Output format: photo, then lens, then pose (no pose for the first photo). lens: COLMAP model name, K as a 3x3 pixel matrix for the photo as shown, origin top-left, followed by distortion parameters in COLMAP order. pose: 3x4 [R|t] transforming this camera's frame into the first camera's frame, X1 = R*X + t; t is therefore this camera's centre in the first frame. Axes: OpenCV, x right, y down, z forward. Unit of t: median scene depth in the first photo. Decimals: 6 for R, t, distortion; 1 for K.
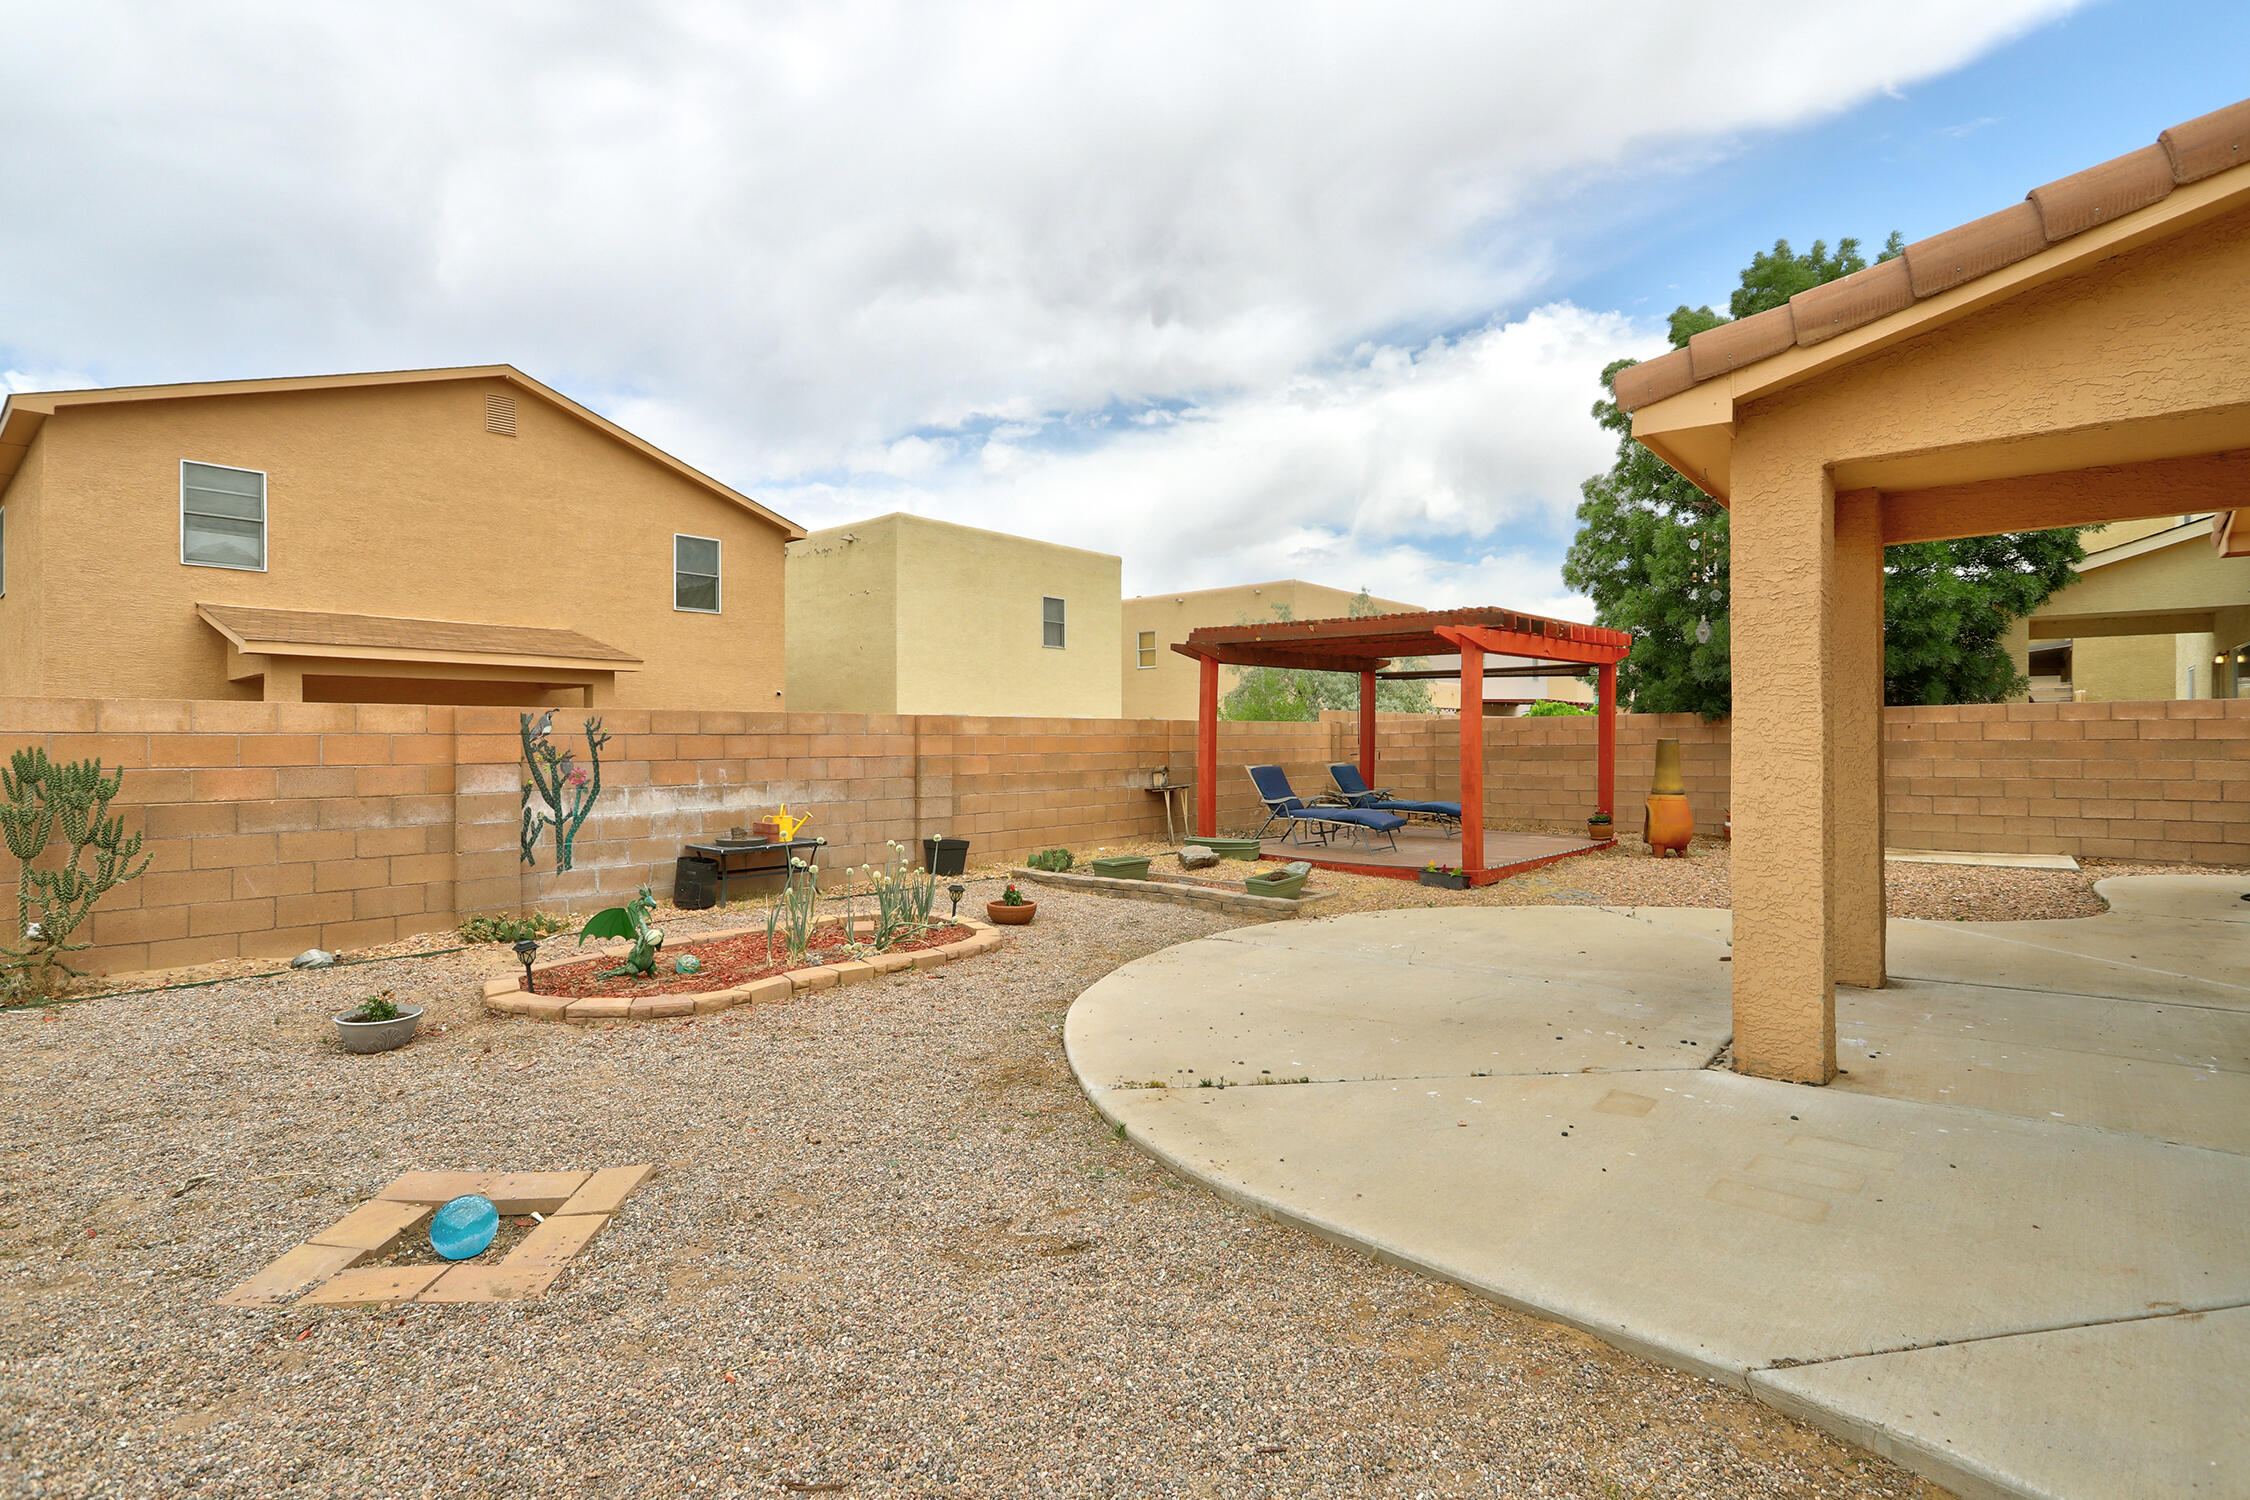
lens RADIAL K [[1066.0, 0, 1125.0], [0, 1066.0, 750.0], [0, 0, 1]] dist [-0.002334, -0.000453]
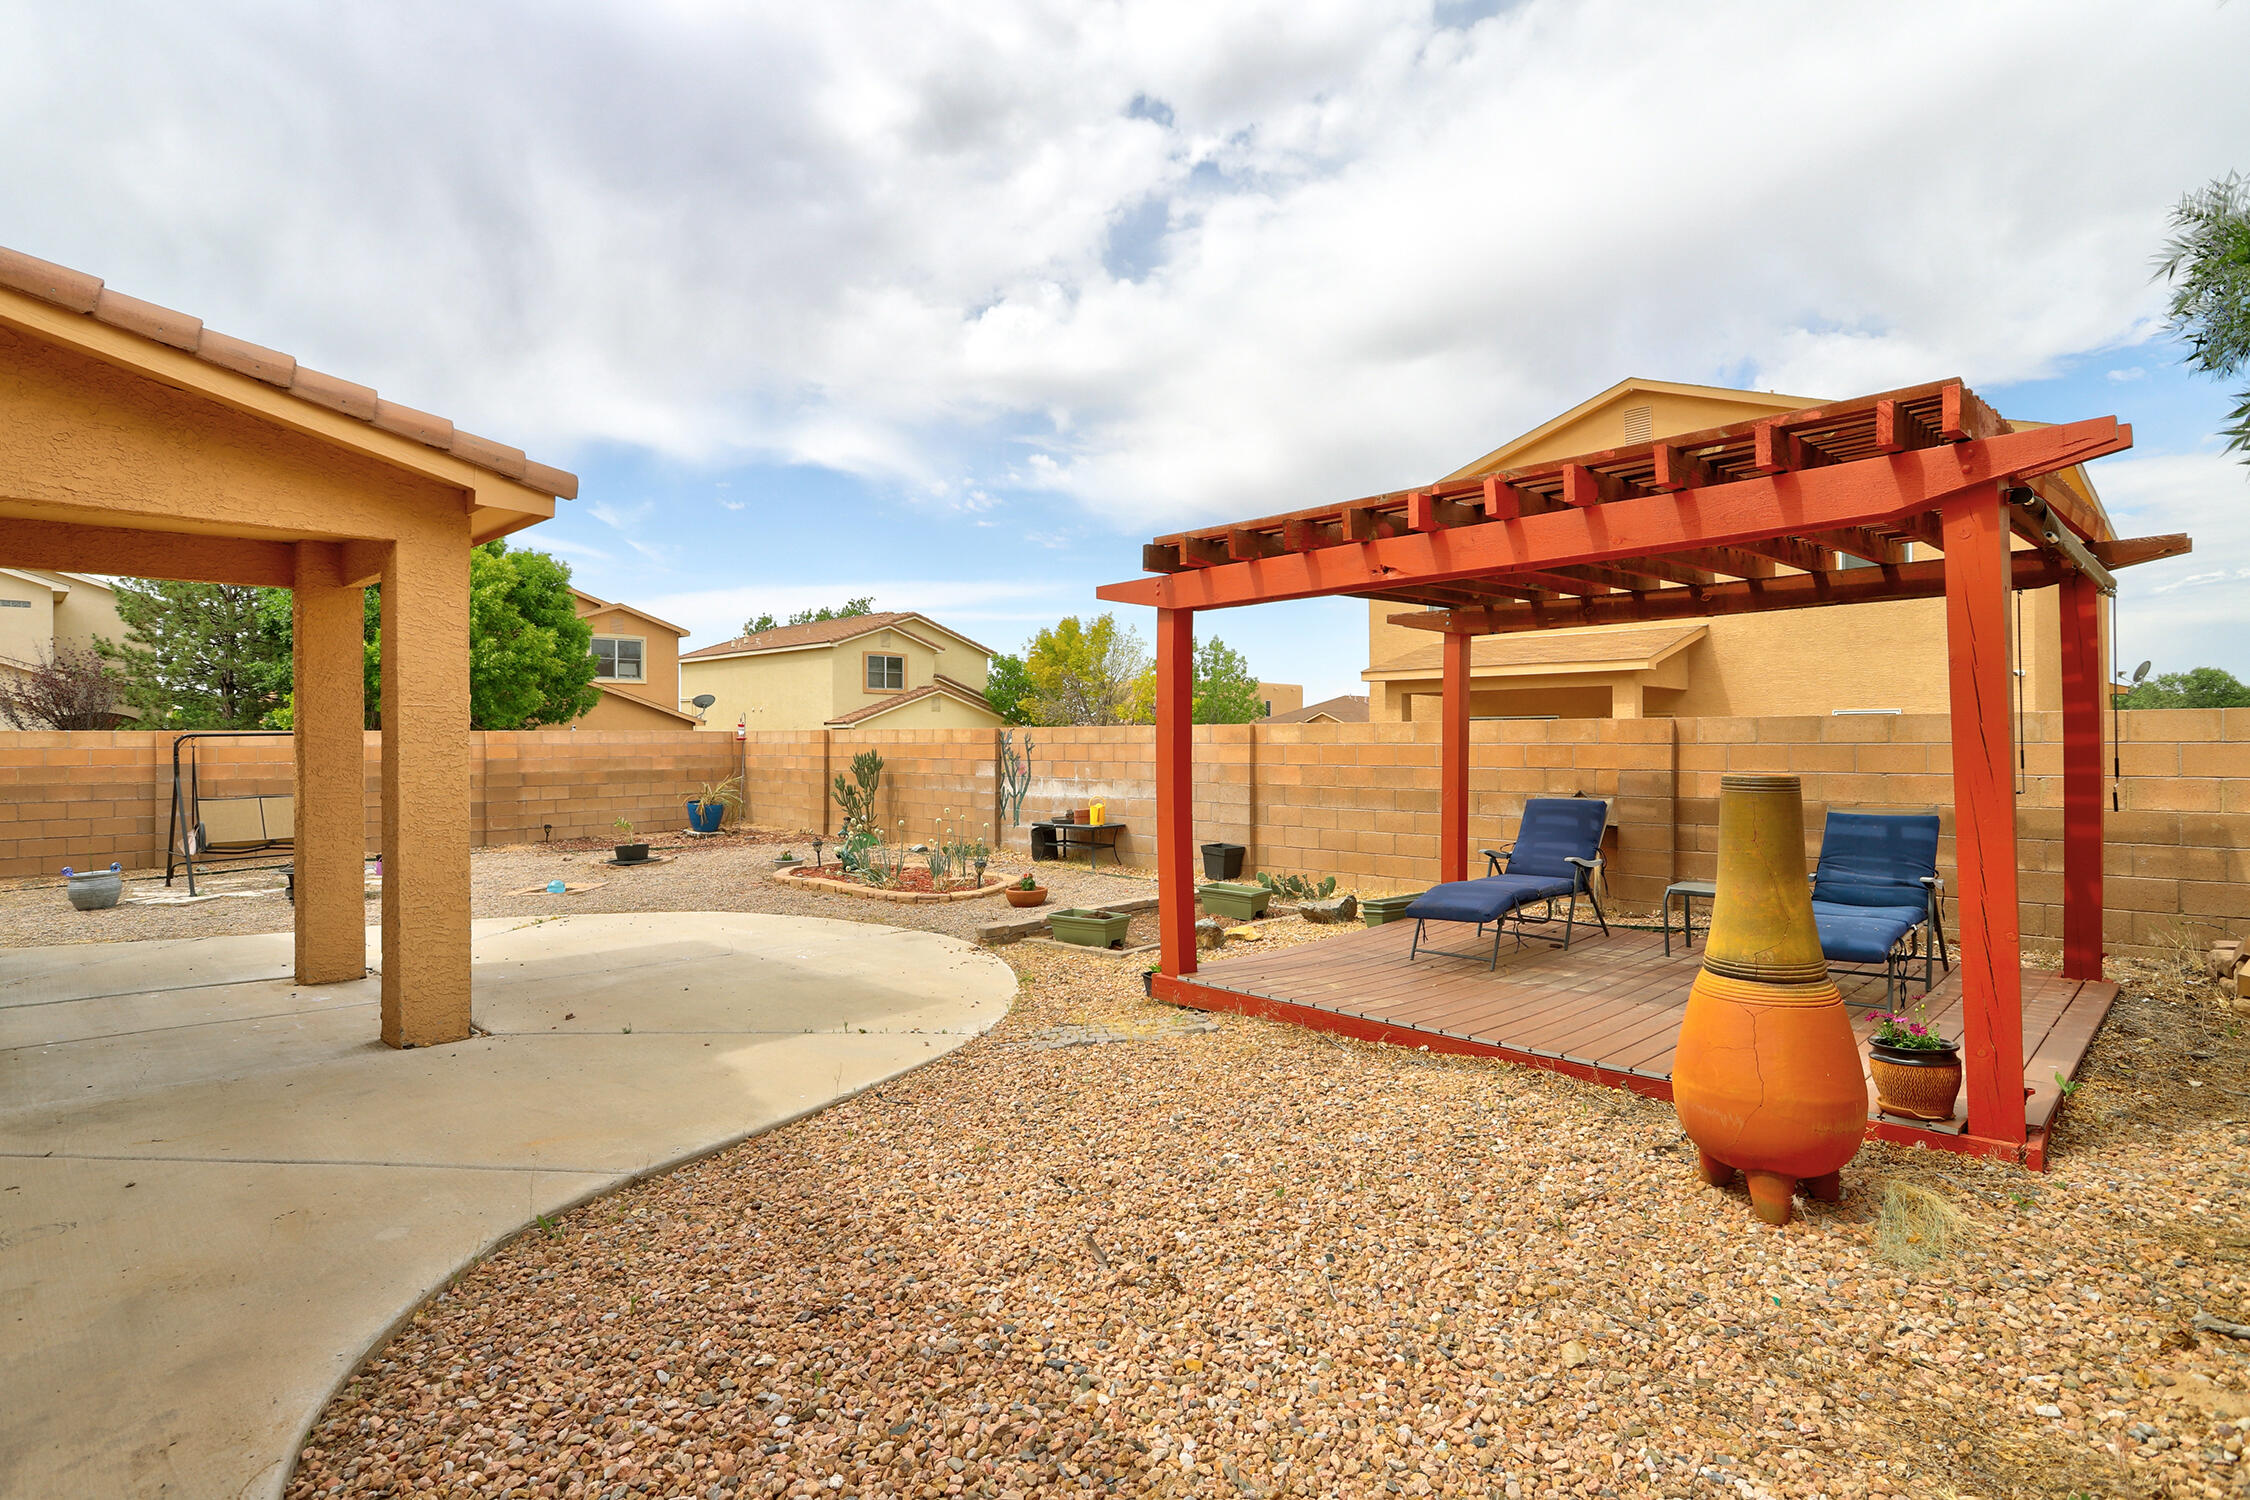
lens RADIAL K [[1159.7, 0, 1125.0], [0, 1159.7, 750.0], [0, 0, 1]] dist [0.000101, 0.000000]
pose [[-0.070998, 0.012244, -0.997401, 0.976590], [-0.006760, 0.999896, 0.012756, -0.022326], [0.997454, 0.007649, -0.070908, 1.007497]]
